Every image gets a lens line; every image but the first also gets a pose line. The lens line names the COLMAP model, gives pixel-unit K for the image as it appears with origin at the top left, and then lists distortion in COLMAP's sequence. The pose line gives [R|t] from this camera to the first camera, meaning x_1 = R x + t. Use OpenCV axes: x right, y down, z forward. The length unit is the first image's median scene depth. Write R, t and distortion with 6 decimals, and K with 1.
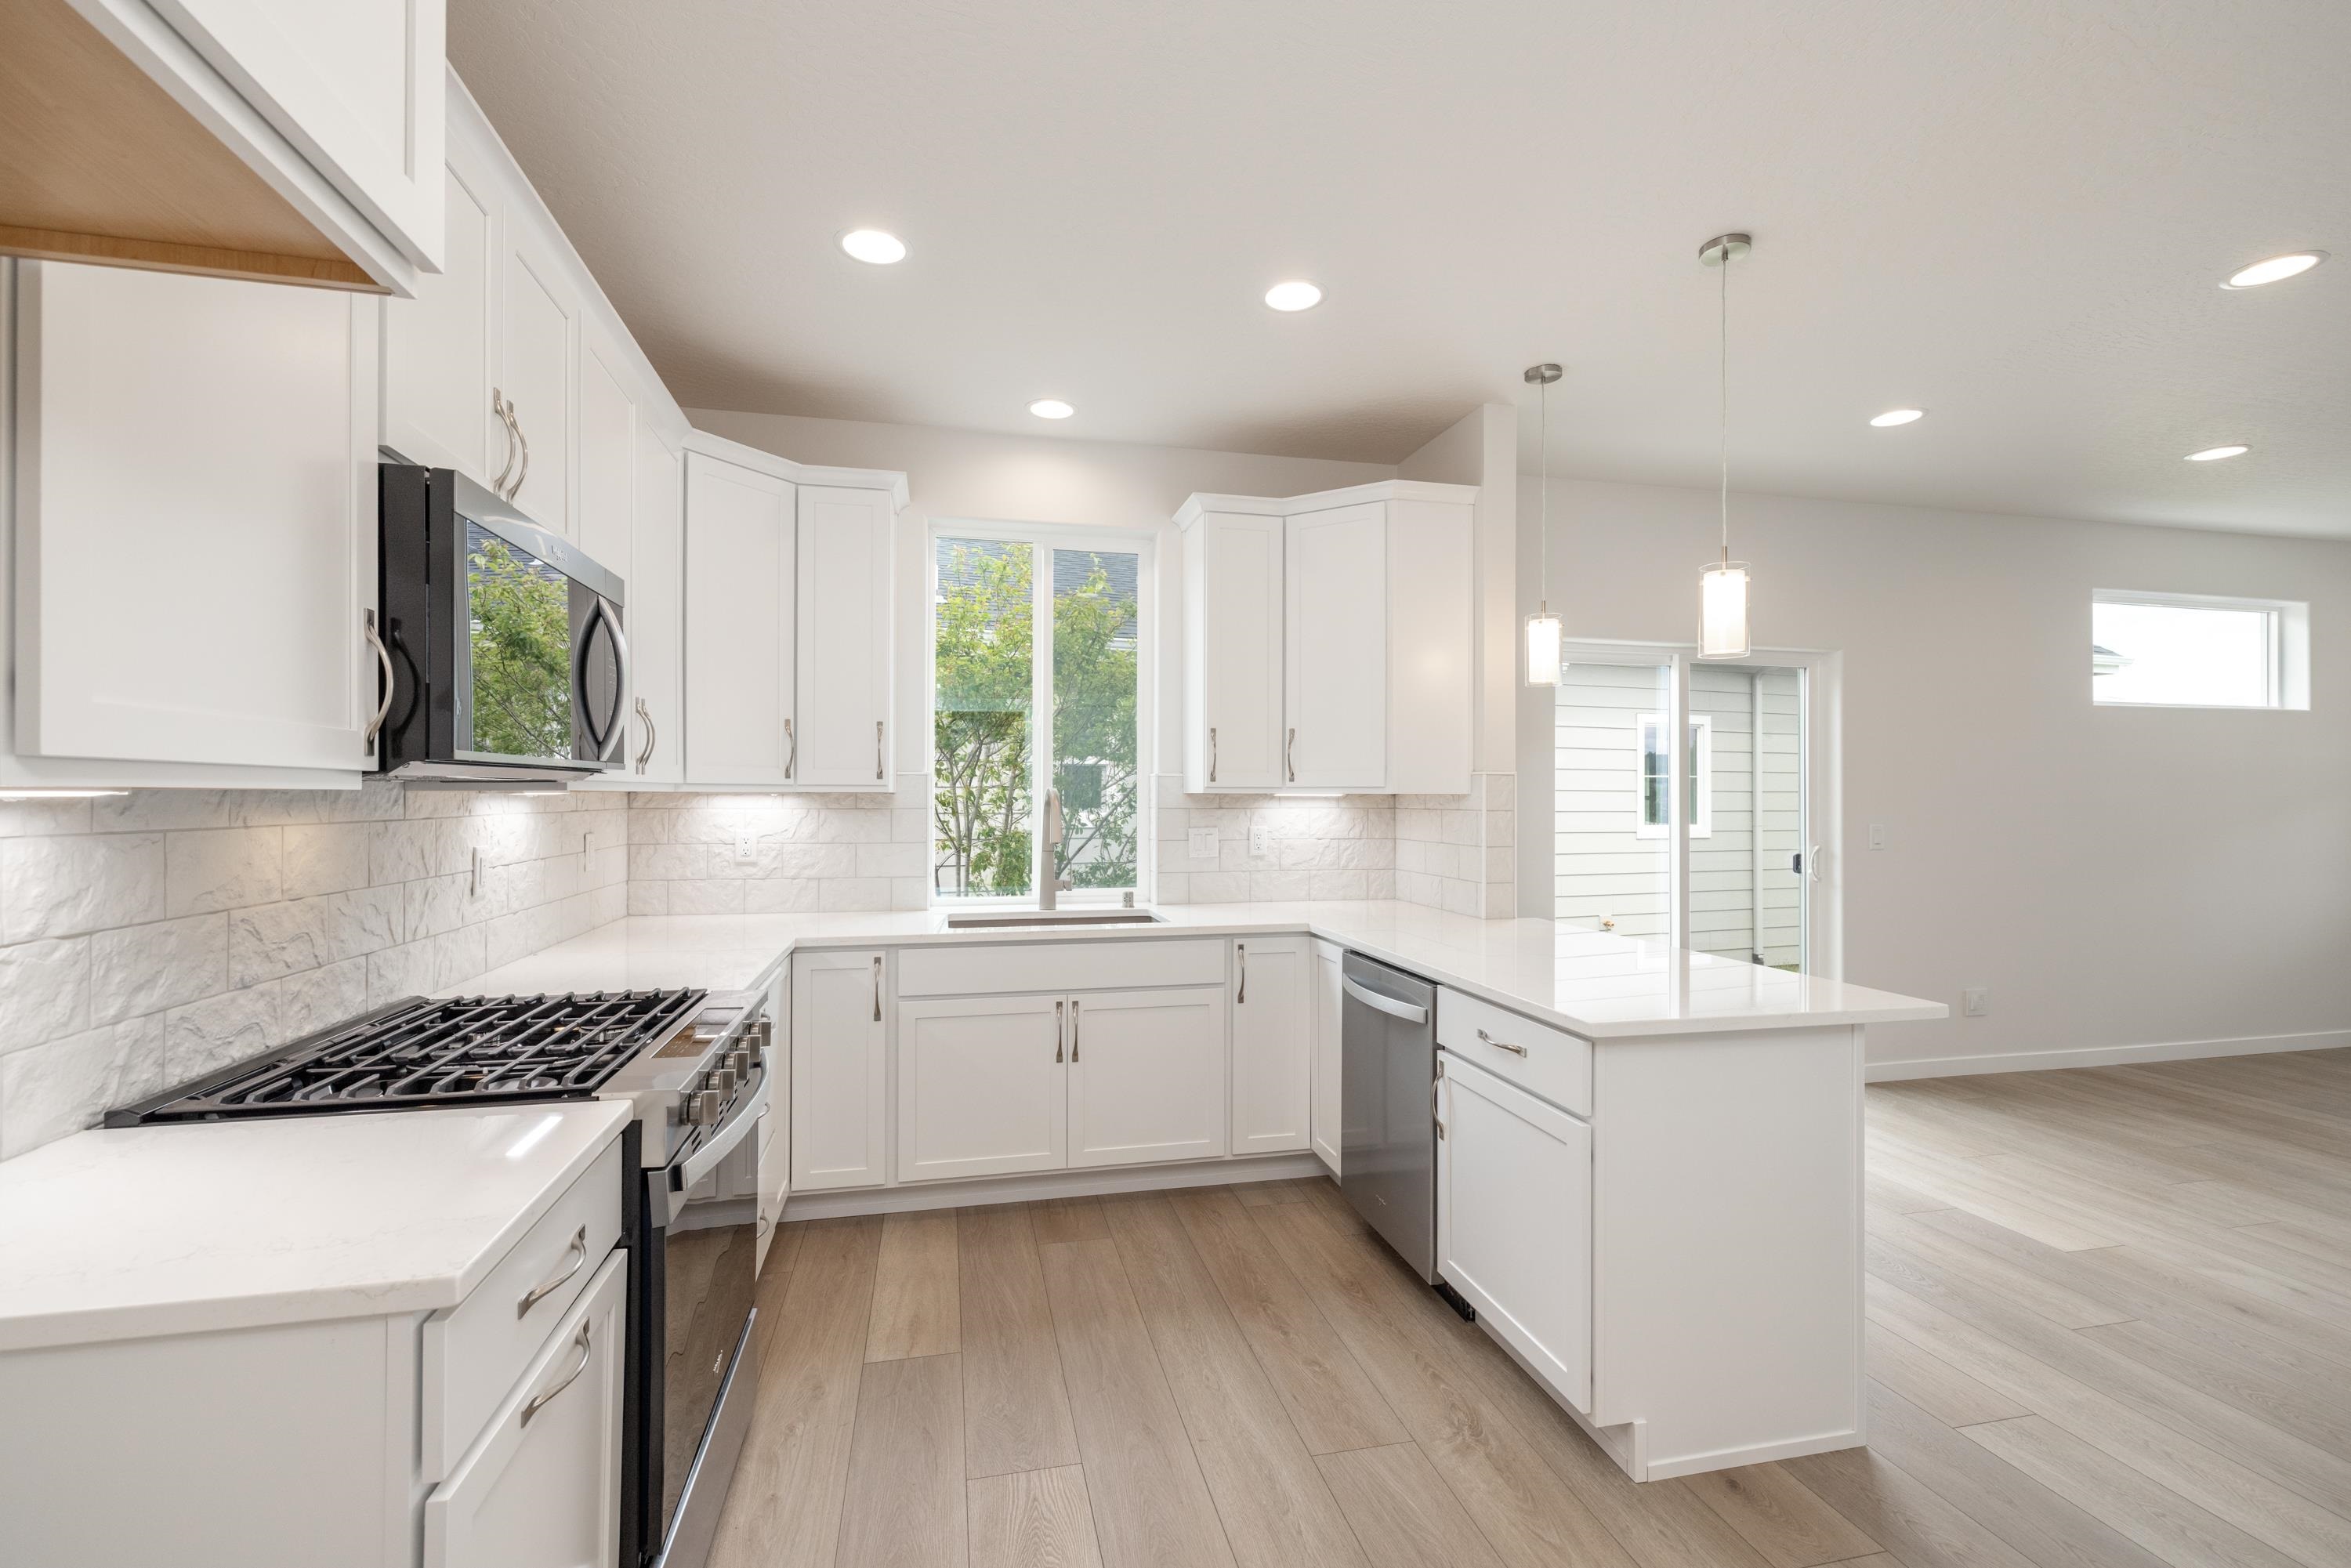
lens RADIAL K [[999.6, 0, 1168.5], [0, 999.6, 788.7], [0, 0, 1]] dist [-0.016338, -0.000107]
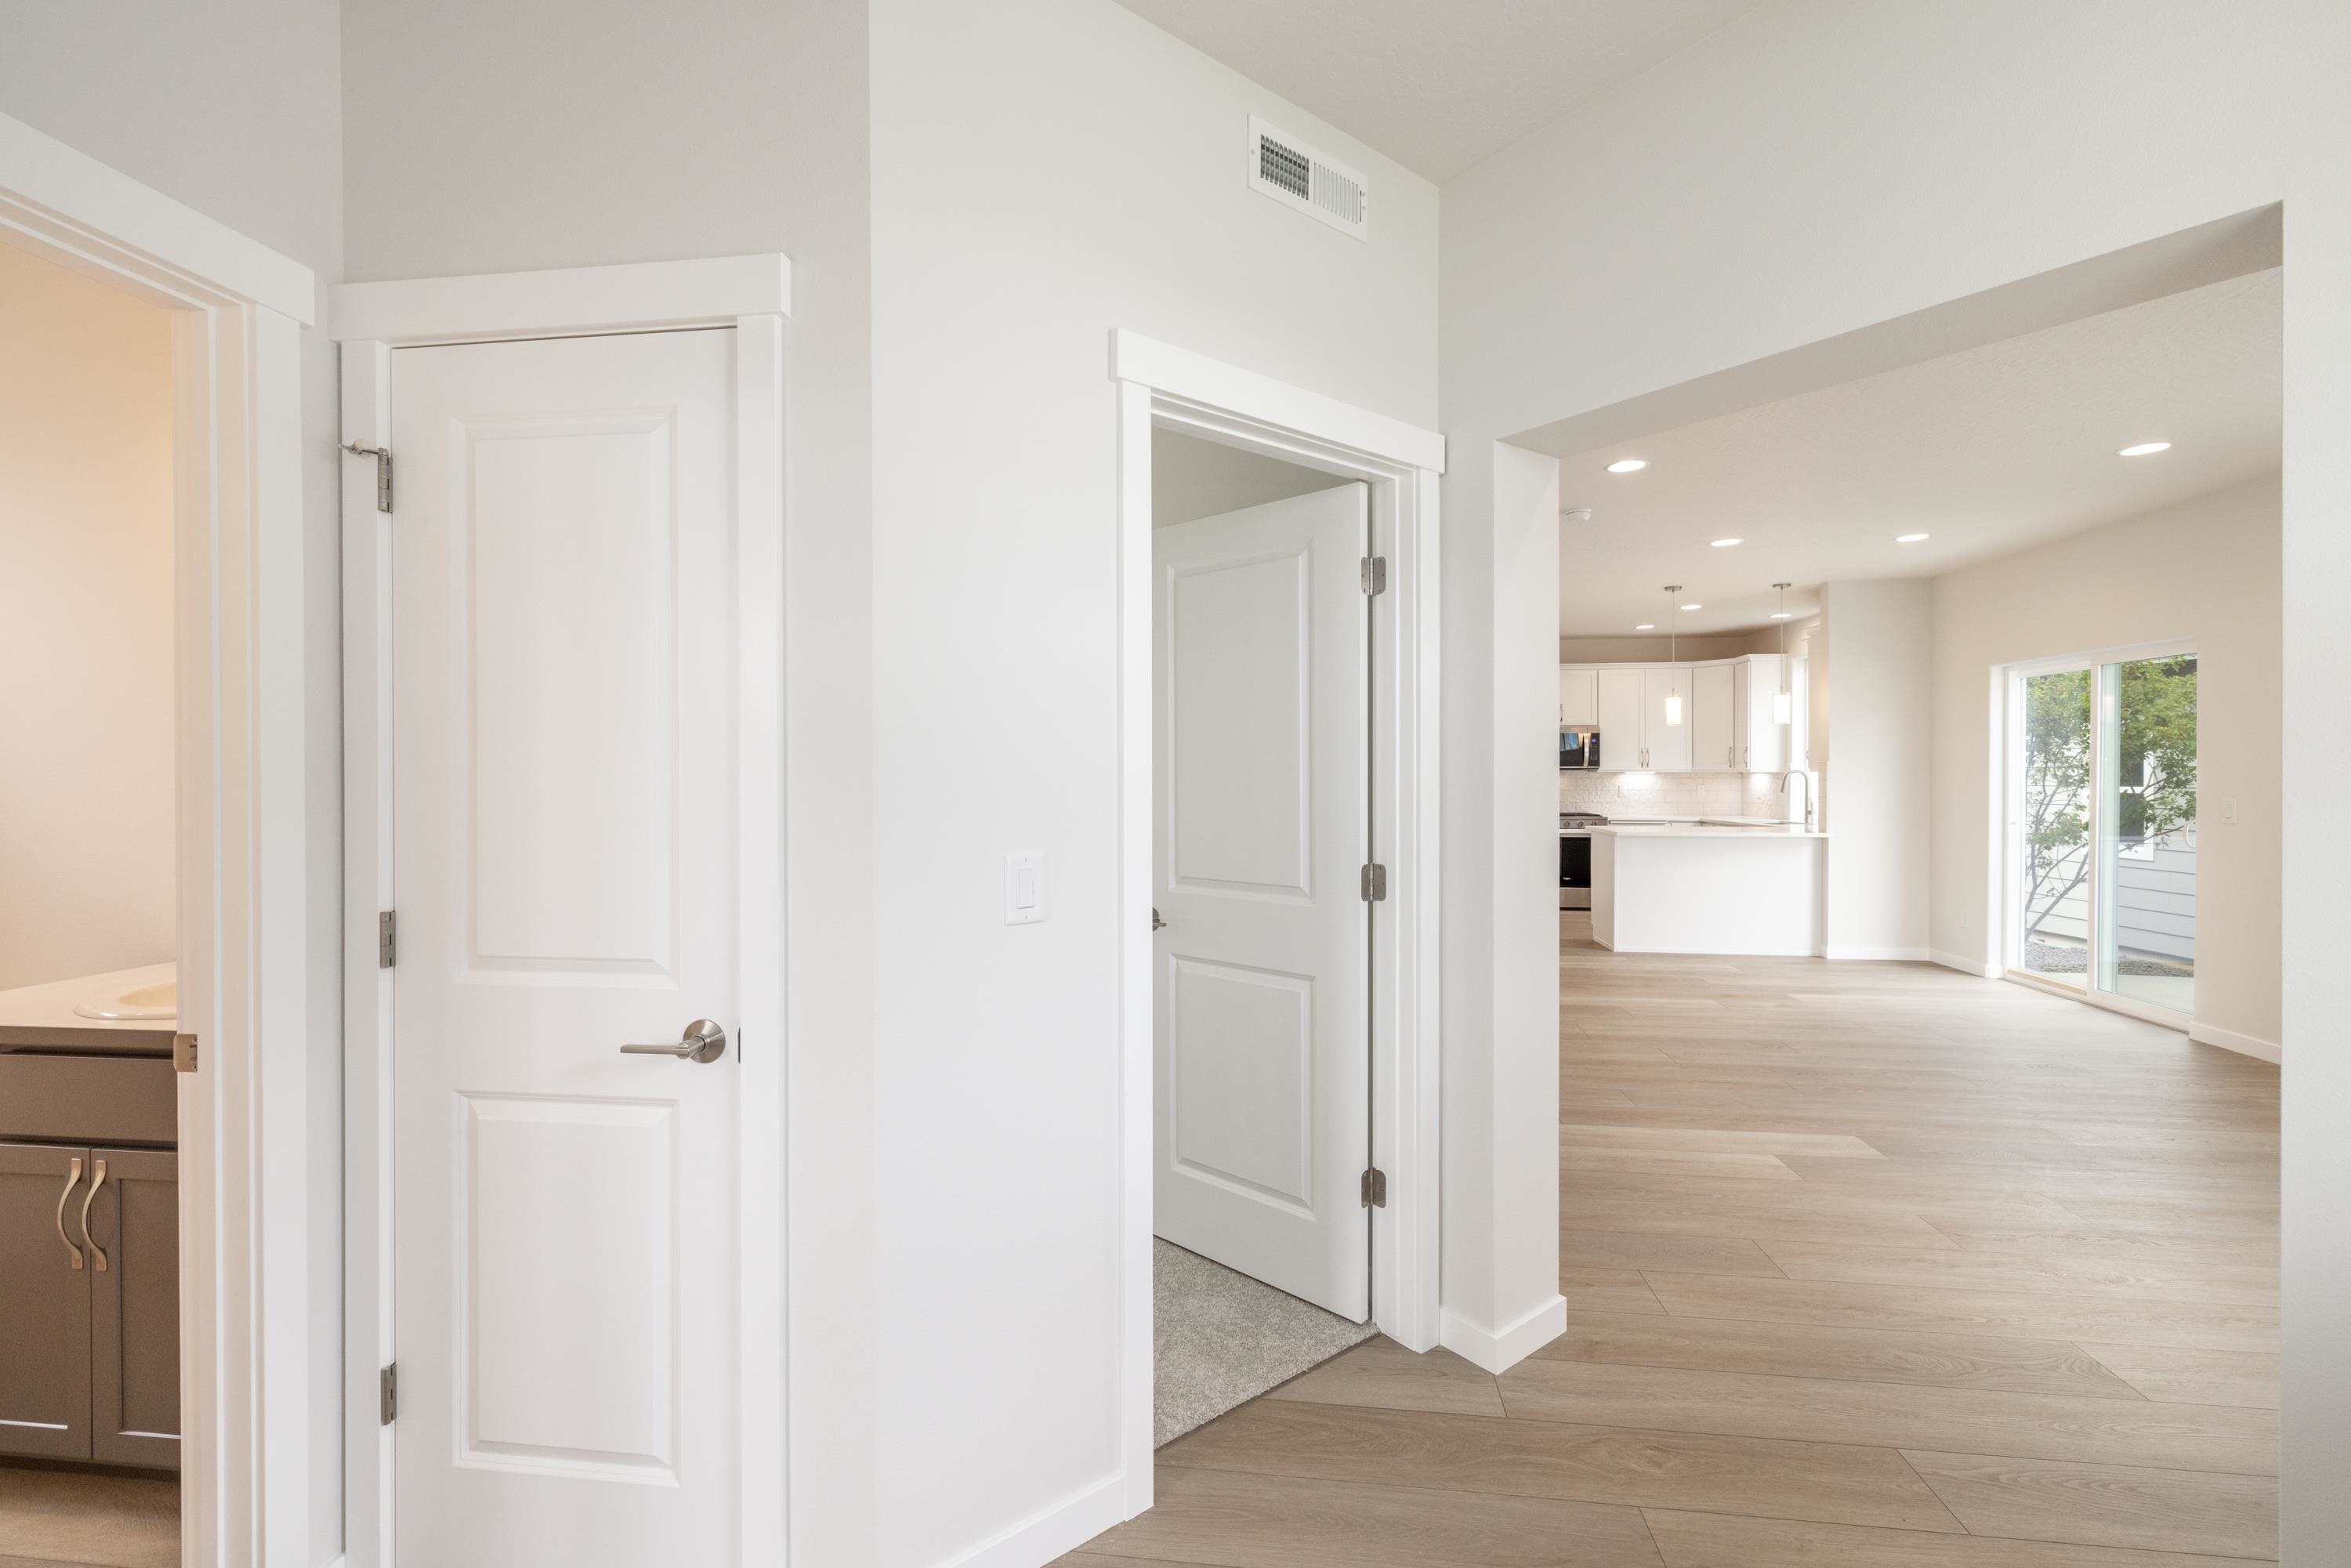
lens RADIAL K [[999.6, 0, 1174.4], [0, 999.6, 768.7], [0, 0, 1]] dist [-0.016338, -0.000107]
pose [[-0.336660, -0.007002, -0.941600, 3.100837], [0.003969, 0.999953, -0.008855, 0.013430], [0.941618, -0.006719, -0.336617, 0.476645]]
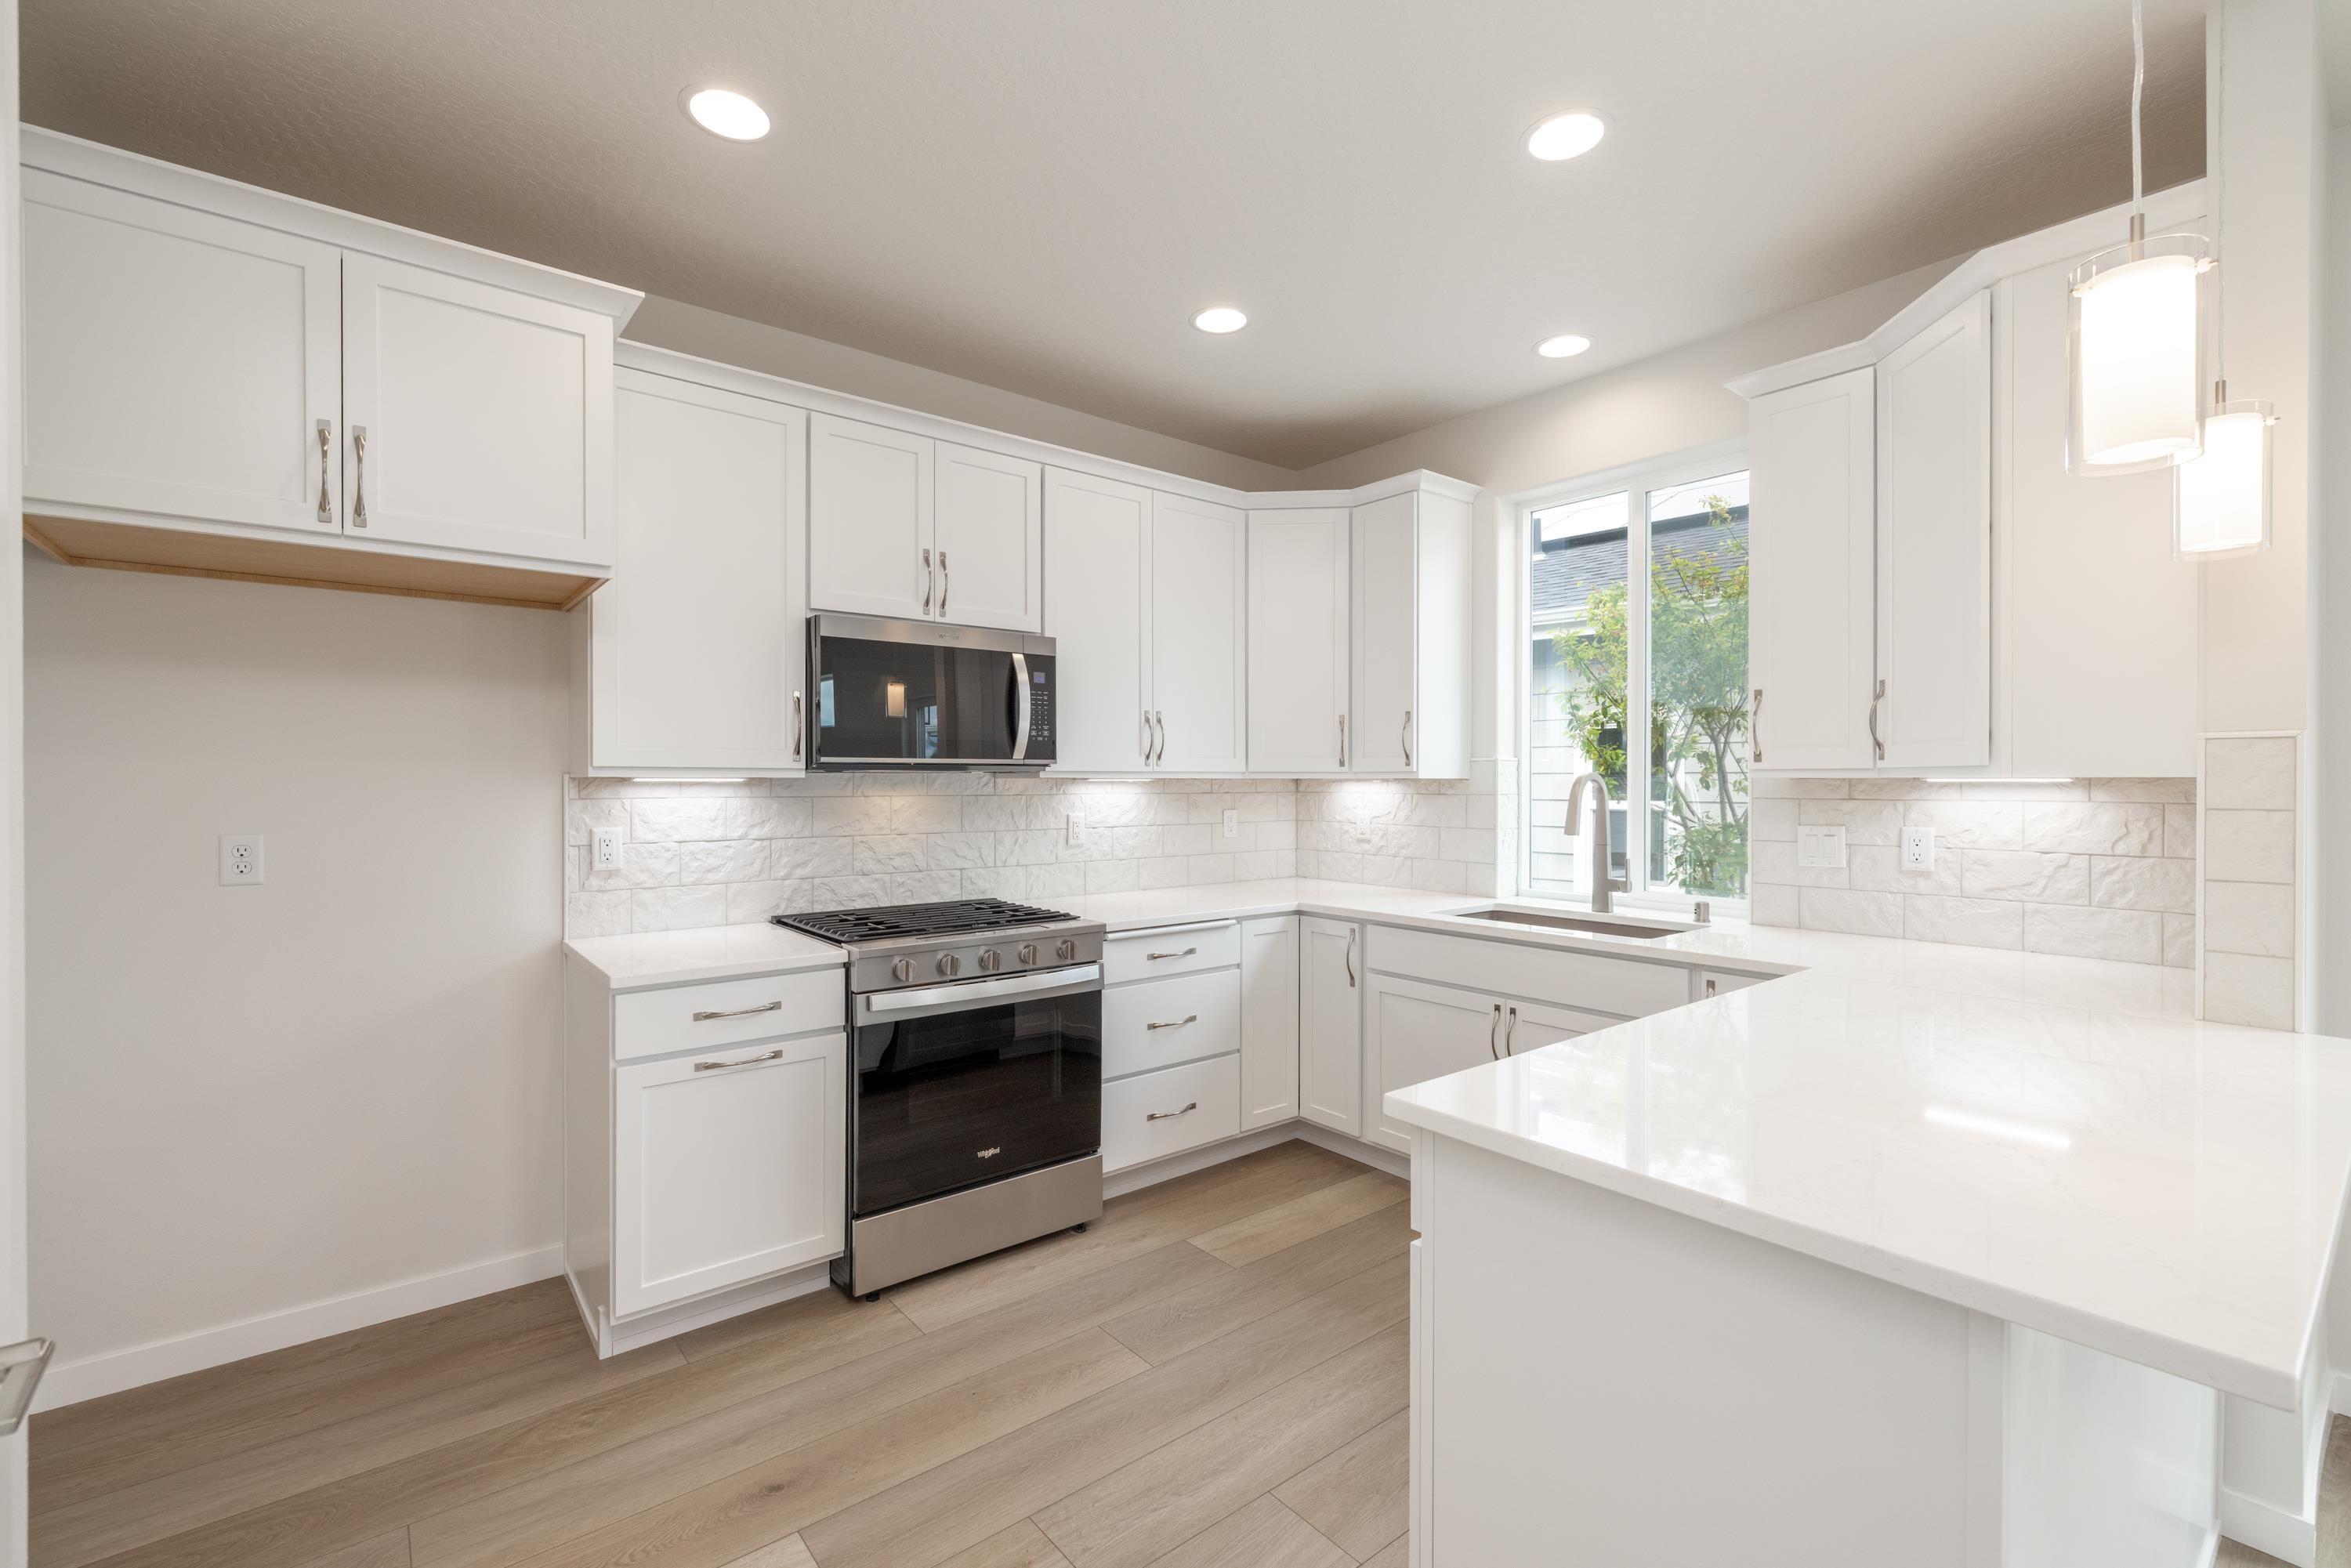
lens RADIAL K [[999.6, 0, 1163.3], [0, 999.6, 786.3], [0, 0, 1]] dist [-0.016338, -0.000107]
pose [[0.434055, 0.002563, -0.900883, 0.607577], [0.005196, 0.999972, 0.005349, 0.005196], [0.900872, -0.007003, 0.434029, 0.335009]]
